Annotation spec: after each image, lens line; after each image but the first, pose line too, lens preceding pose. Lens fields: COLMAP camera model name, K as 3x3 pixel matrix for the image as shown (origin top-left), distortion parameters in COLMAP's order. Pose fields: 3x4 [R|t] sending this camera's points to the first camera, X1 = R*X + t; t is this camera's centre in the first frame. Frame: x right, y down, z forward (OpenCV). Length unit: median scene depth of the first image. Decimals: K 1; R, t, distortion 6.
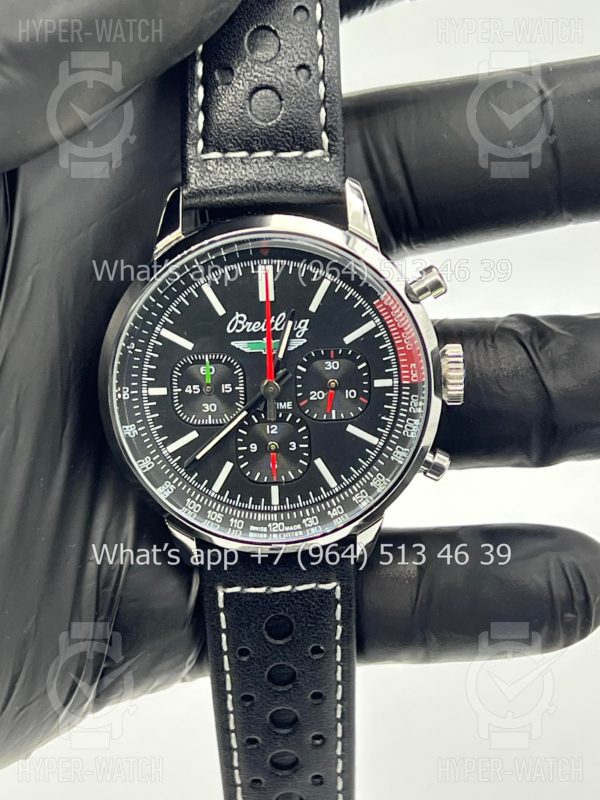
lens RADIAL K [[1831.4, 0, 300.7], [0, 1831.4, 400.0], [0, 0, 1]] dist [0.114831, 0.000000]
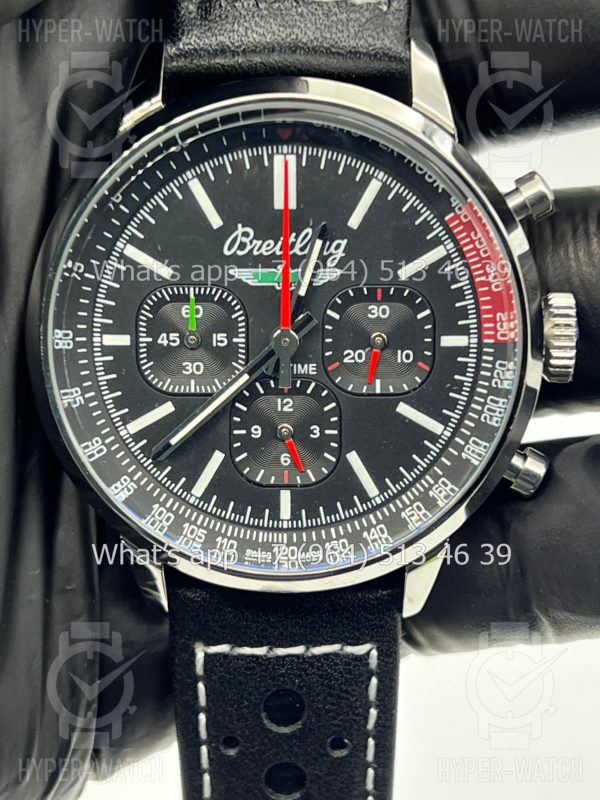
lens RADIAL K [[1831.4, 0, 303.0], [0, 1831.4, 422.1], [0, 0, 1]] dist [0.114831, 0.000000]
pose [[0.999033, 0.040979, -0.015952, 0.001839], [-0.041849, 0.997398, -0.058704, 0.061390], [0.013504, 0.059315, 0.998148, 0.334292]]
